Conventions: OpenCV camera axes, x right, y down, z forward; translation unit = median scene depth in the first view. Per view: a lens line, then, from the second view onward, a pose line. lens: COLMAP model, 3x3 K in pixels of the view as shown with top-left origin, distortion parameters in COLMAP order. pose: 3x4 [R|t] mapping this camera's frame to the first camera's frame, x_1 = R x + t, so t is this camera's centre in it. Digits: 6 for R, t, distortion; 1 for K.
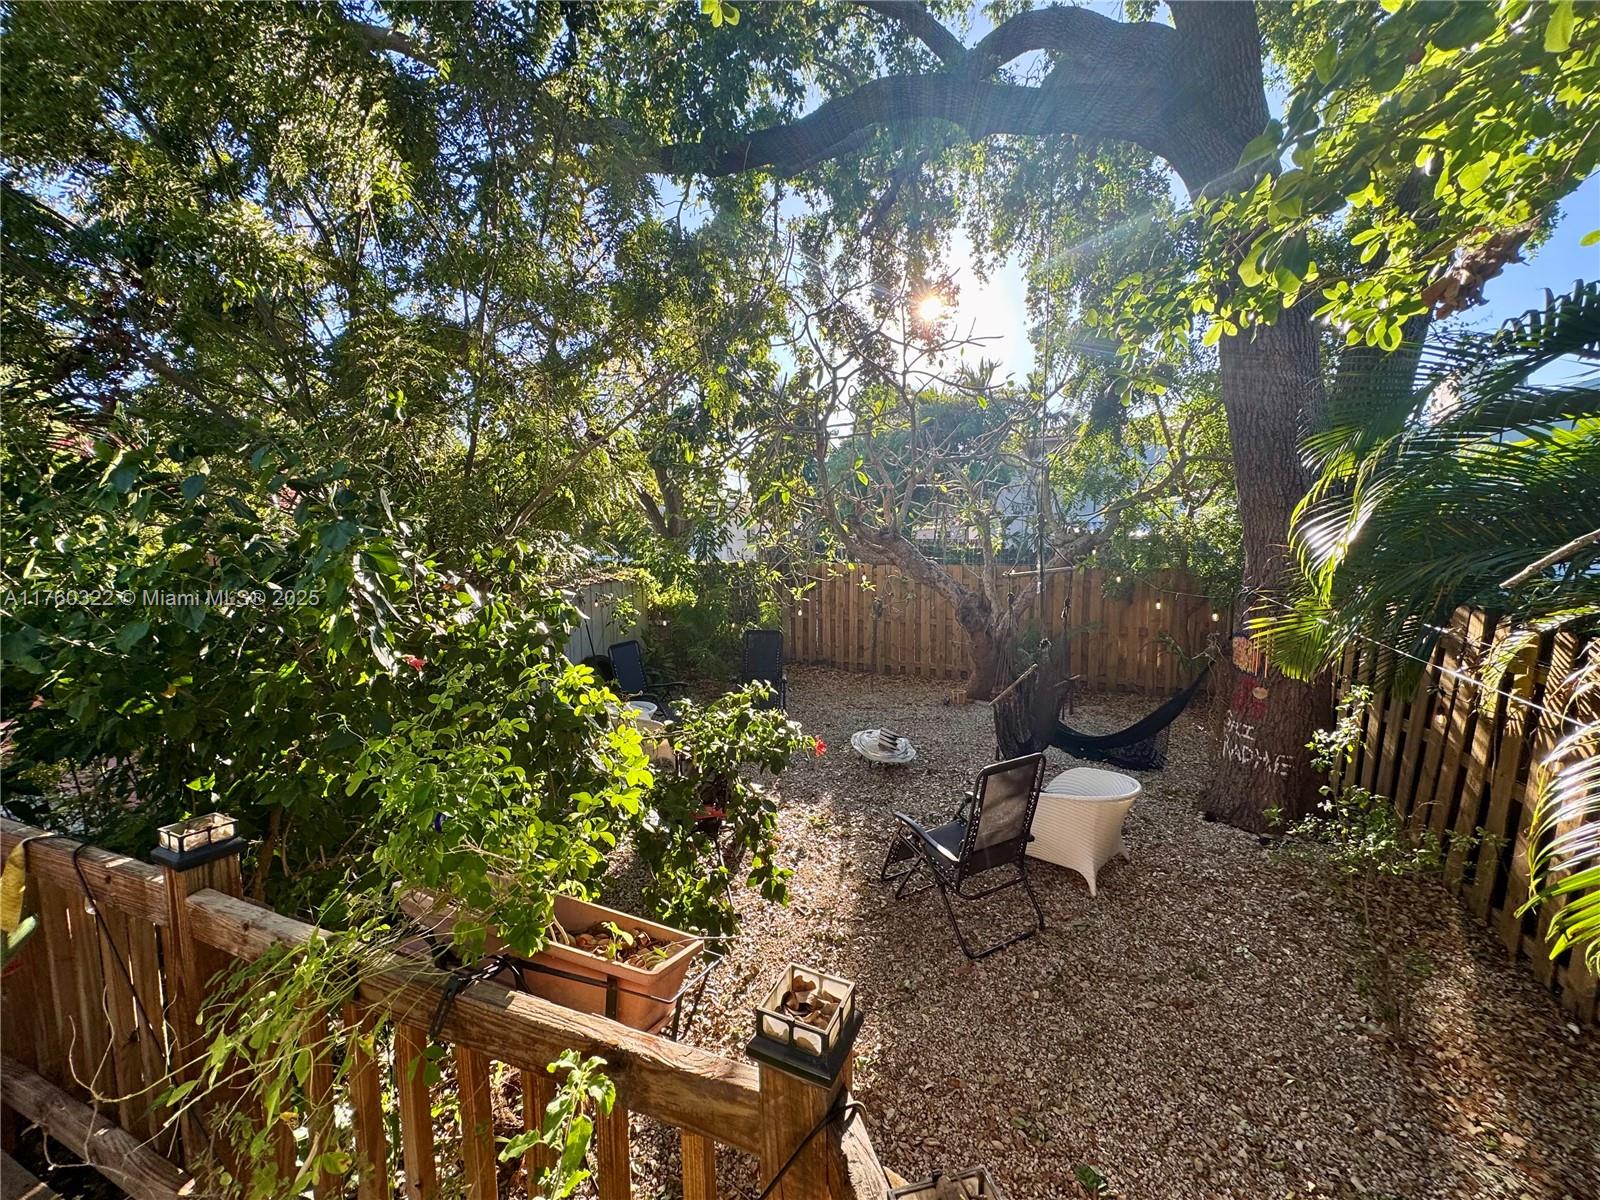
lens RADIAL K [[636.2, 0, 798.6], [0, 636.2, 597.8], [0, 0, 1]] dist [-0.002961, 0.000672]
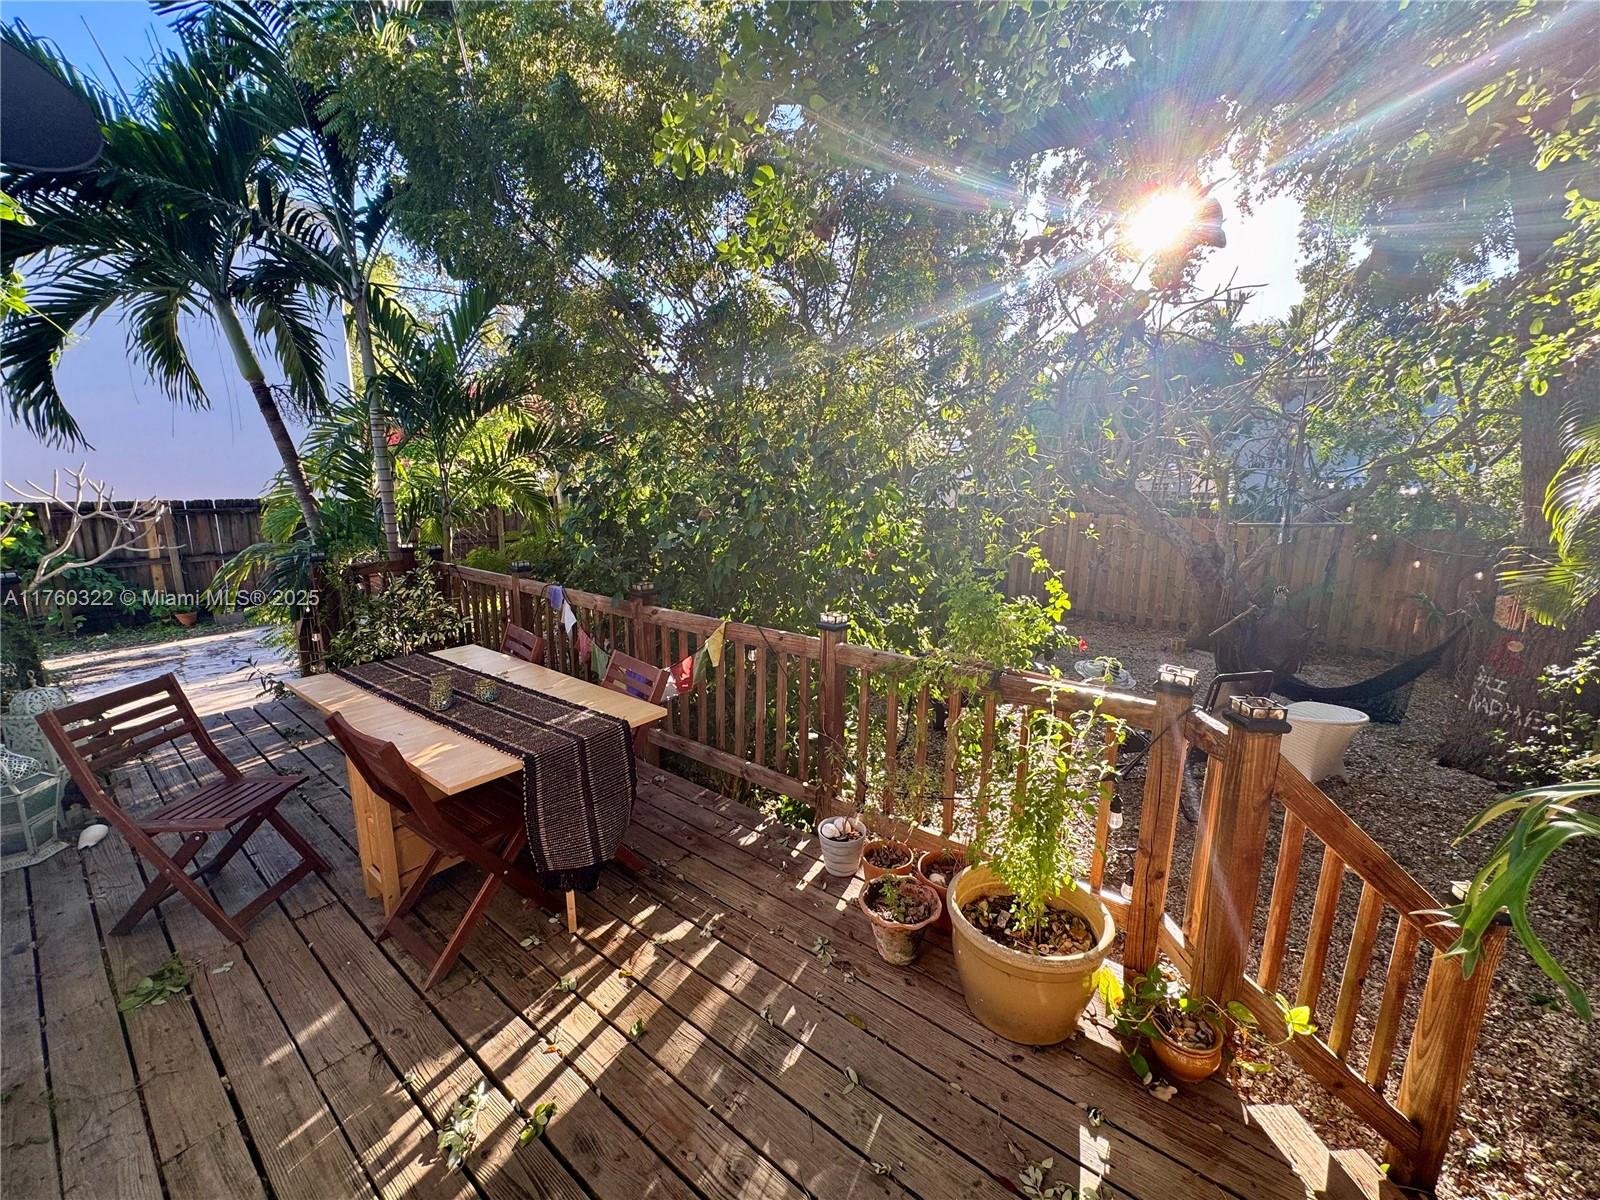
lens RADIAL K [[636.2, 0, 798.6], [0, 636.2, 597.8], [0, 0, 1]] dist [-0.002961, 0.000672]
pose [[0.960226, 0.073644, -0.269336, -0.078337], [-0.050739, 0.994553, 0.091047, 0.018034], [0.274574, -0.073760, 0.958733, -0.184798]]
